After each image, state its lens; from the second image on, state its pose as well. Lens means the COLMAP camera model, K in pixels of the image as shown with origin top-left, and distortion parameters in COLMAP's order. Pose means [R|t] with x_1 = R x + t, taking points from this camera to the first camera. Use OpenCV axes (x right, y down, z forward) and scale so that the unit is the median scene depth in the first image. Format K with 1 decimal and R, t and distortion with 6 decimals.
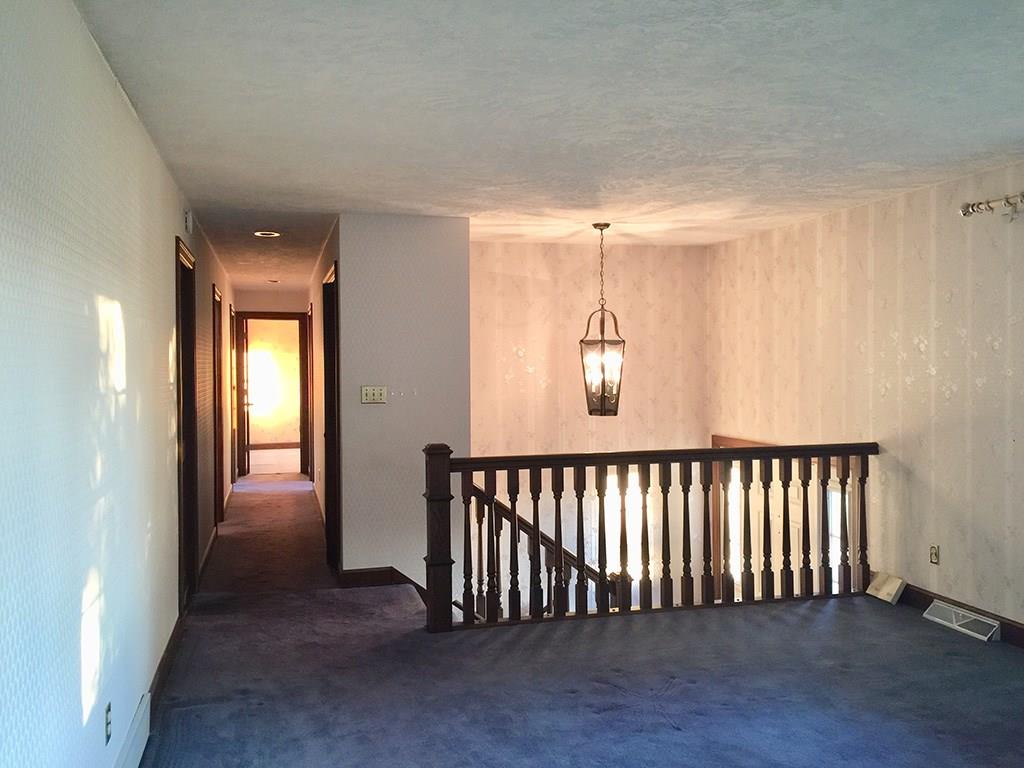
lens RADIAL K [[869.7, 0, 508.9], [0, 869.7, 387.4], [0, 0, 1]] dist [0.072092, -0.084490]
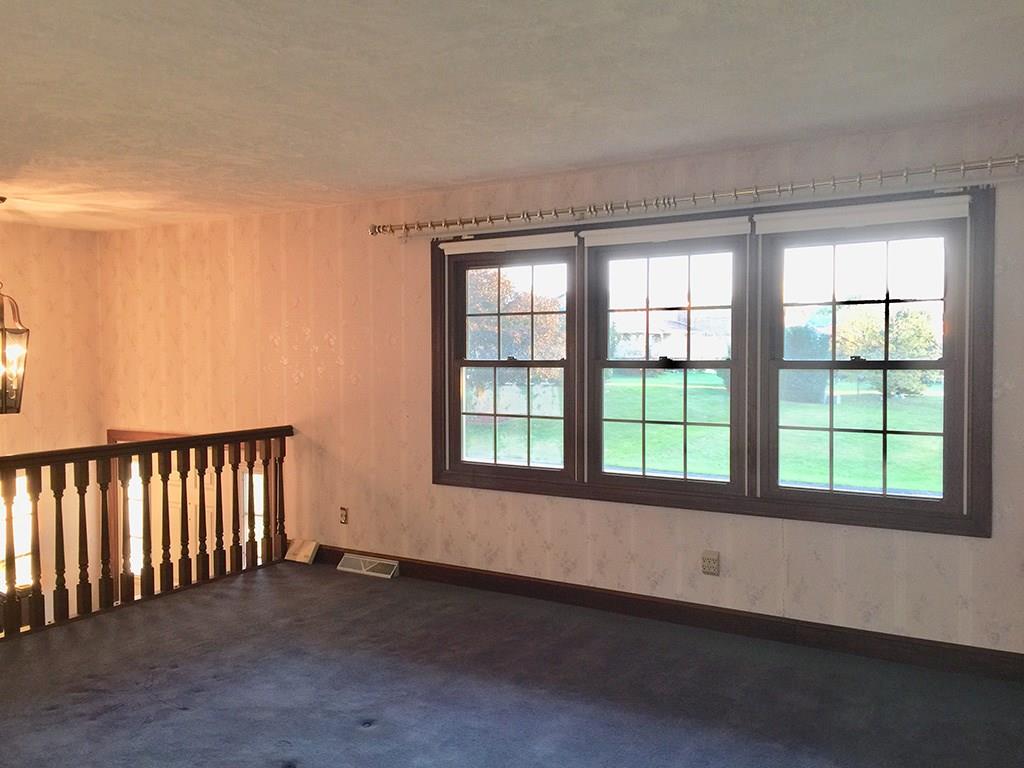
lens RADIAL K [[869.7, 0, 514.1], [0, 869.7, 379.9], [0, 0, 1]] dist [0.072092, -0.084490]
pose [[0.720183, -0.018199, 0.693545, -0.159524], [0.020499, 0.999778, 0.004949, 0.004865], [-0.693481, 0.010652, 0.720396, -0.008743]]
